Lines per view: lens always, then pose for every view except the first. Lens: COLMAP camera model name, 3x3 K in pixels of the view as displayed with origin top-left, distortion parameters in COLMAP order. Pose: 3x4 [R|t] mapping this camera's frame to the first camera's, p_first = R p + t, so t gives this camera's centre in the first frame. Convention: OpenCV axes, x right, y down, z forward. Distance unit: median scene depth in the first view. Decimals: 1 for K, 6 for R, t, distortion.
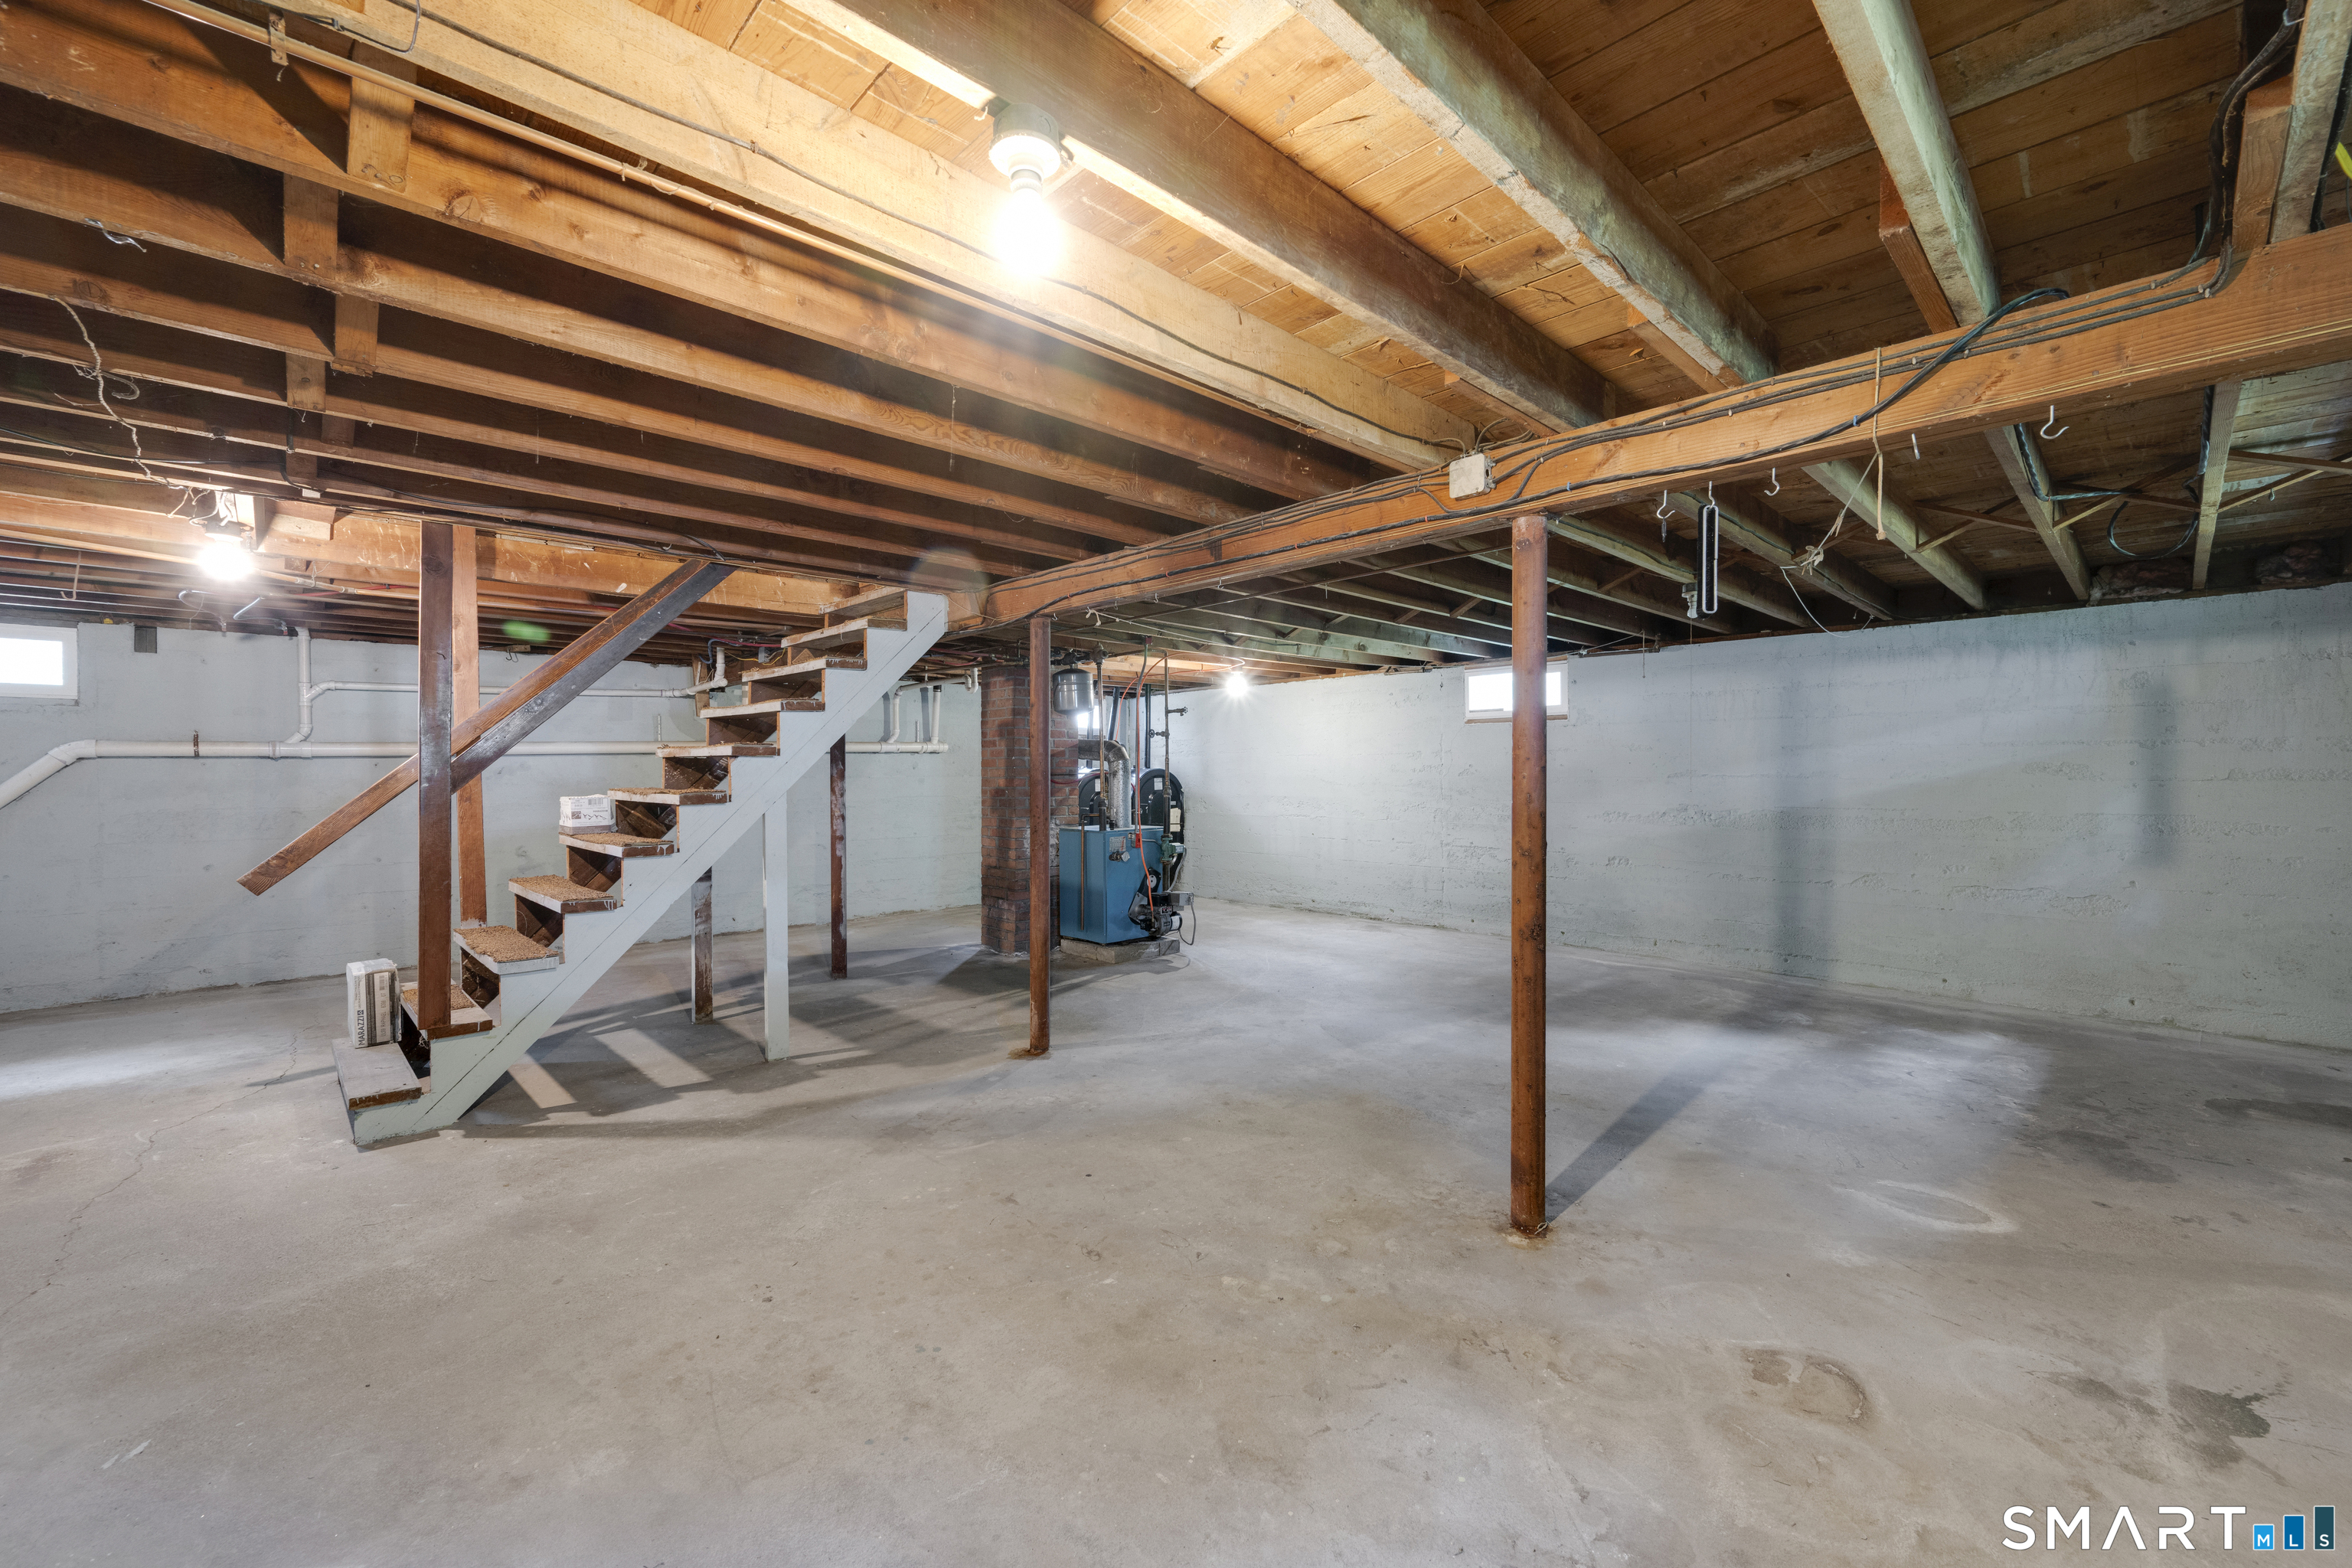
lens RADIAL K [[940.2, 0, 1191.5], [0, 940.2, 783.8], [0, 0, 1]] dist [-0.005573, -0.000036]
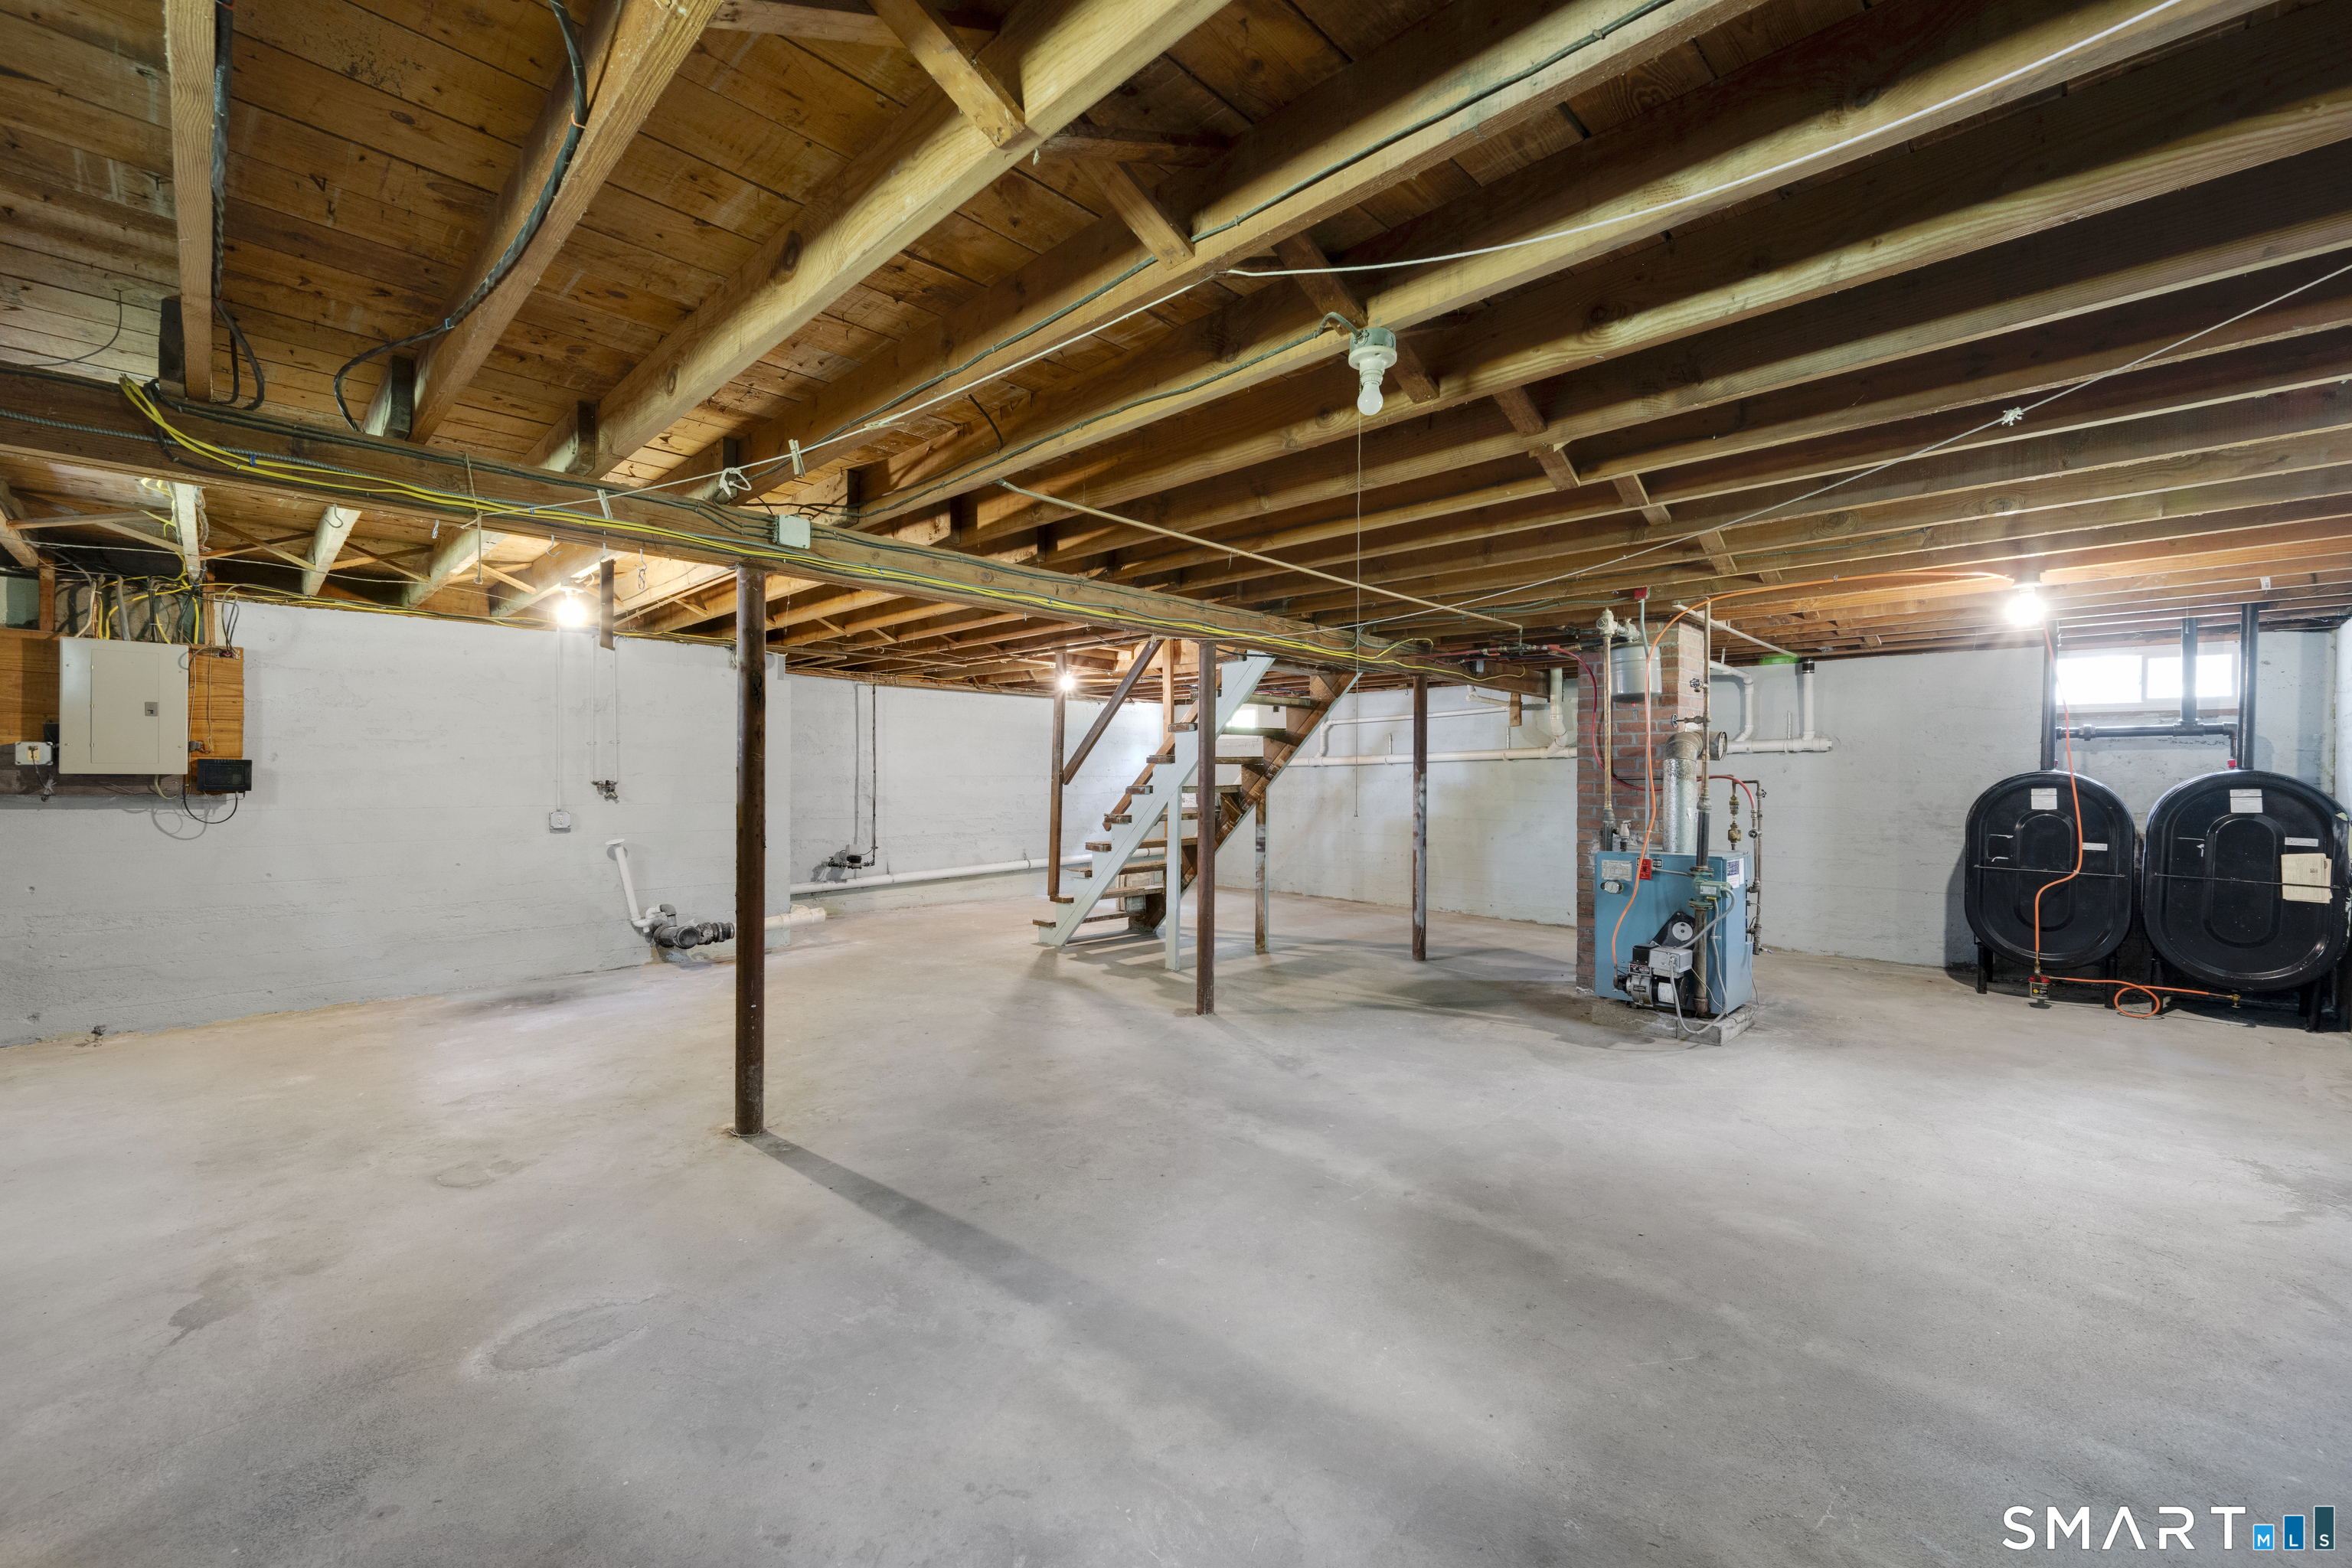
lens RADIAL K [[940.2, 0, 1191.5], [0, 940.2, 783.8], [0, 0, 1]] dist [-0.005573, -0.000036]
pose [[0.047426, 0.011707, -0.998806, 1.331750], [-0.015645, 0.999817, 0.010975, -0.017838], [0.998752, 0.015106, 0.047600, 1.241048]]
